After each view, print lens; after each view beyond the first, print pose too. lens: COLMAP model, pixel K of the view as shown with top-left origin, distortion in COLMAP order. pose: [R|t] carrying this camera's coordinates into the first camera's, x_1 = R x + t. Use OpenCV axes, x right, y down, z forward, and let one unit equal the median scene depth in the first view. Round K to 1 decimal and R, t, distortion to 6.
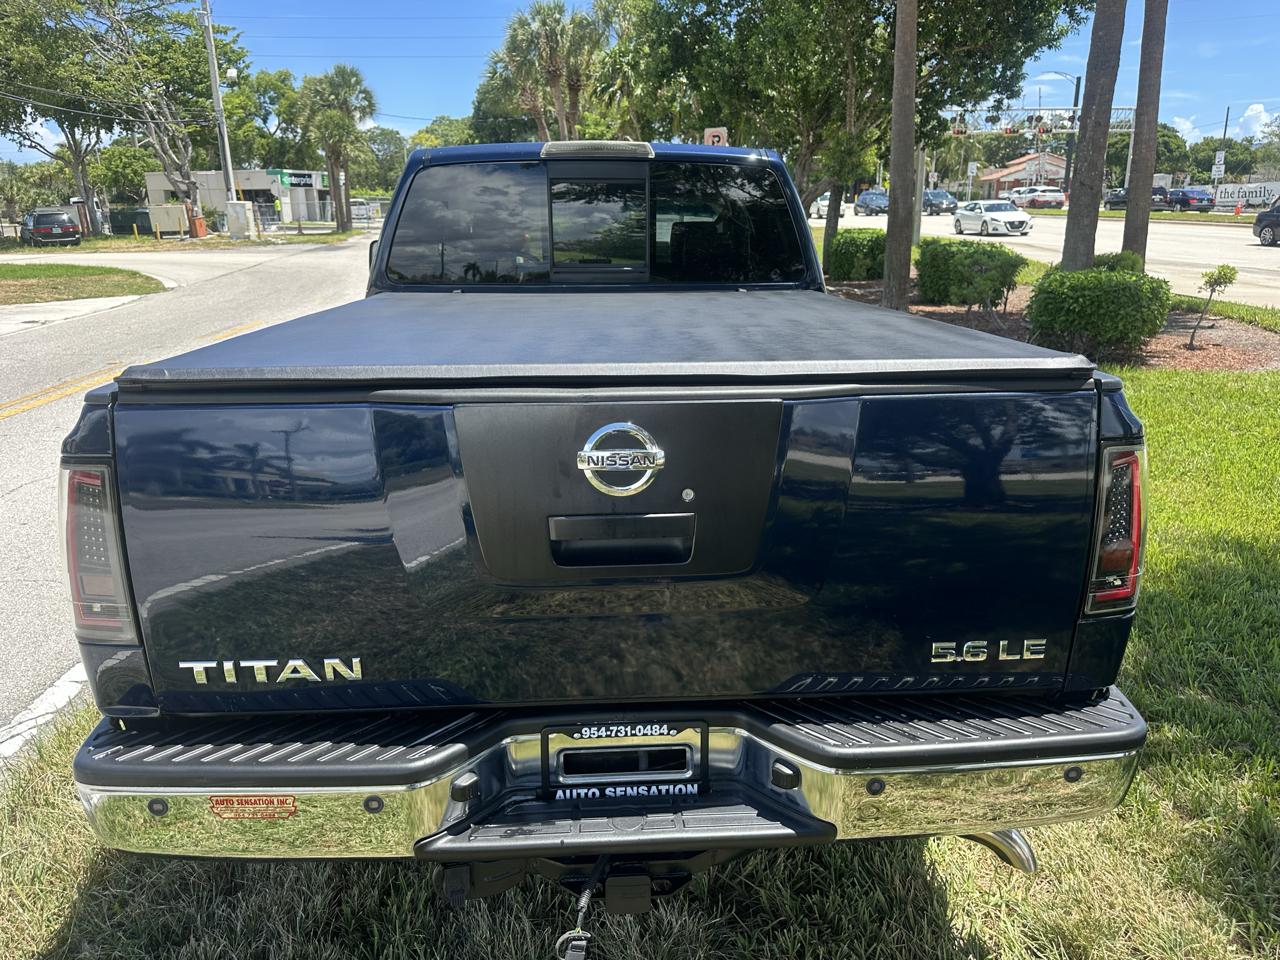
lens RADIAL K [[930.3, 0, 643.1], [0, 930.3, 481.5], [0, 0, 1]] dist [0.000835, 0.001272]
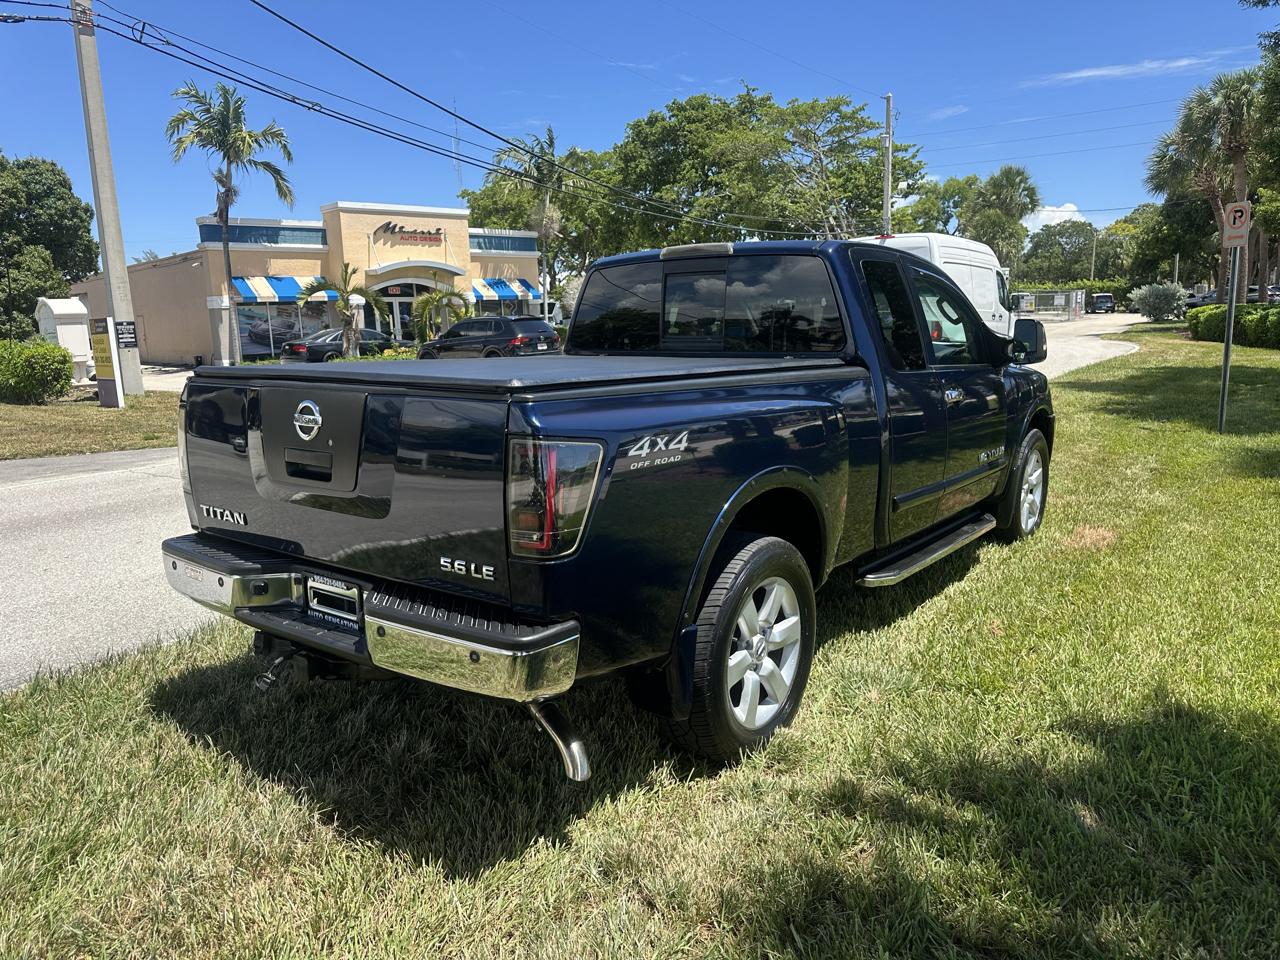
lens RADIAL K [[930.3, 0, 643.1], [0, 930.3, 481.5], [0, 0, 1]] dist [0.000835, 0.001272]
pose [[0.756892, 0.103291, -0.645326, 0.175235], [-0.165198, 0.985603, -0.036001, 0.005445], [0.632317, 0.133856, 0.763058, 0.000989]]
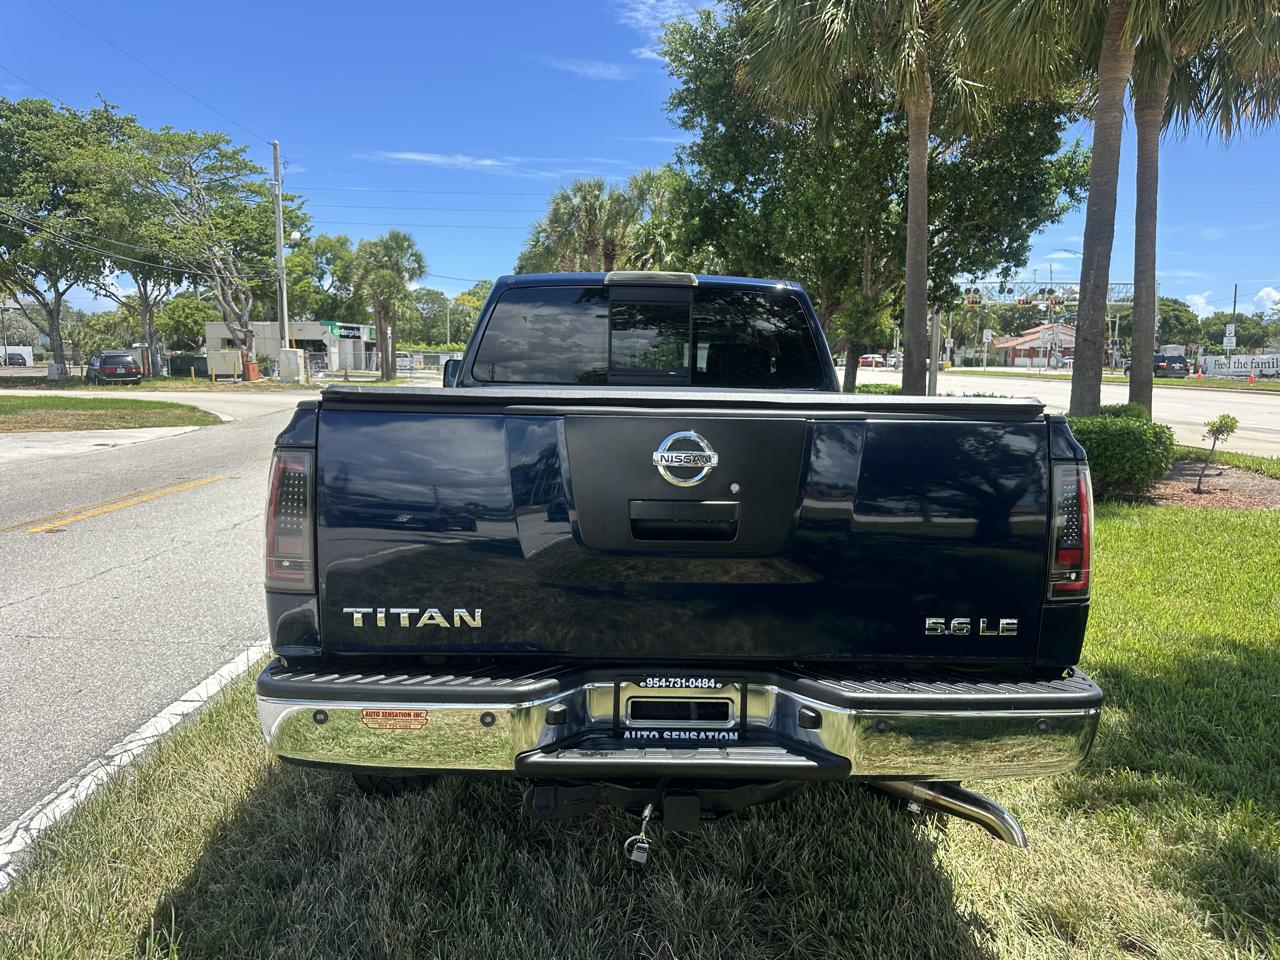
lens RADIAL K [[924.9, 0, 638.2], [0, 924.9, 474.3], [0, 0, 1]] dist [0.057715, -0.073247]
pose [[0.999229, 0.025535, -0.029816, -0.005356], [-0.030289, 0.984669, -0.171785, 0.023564], [0.024972, 0.172556, 0.984683, -0.033058]]
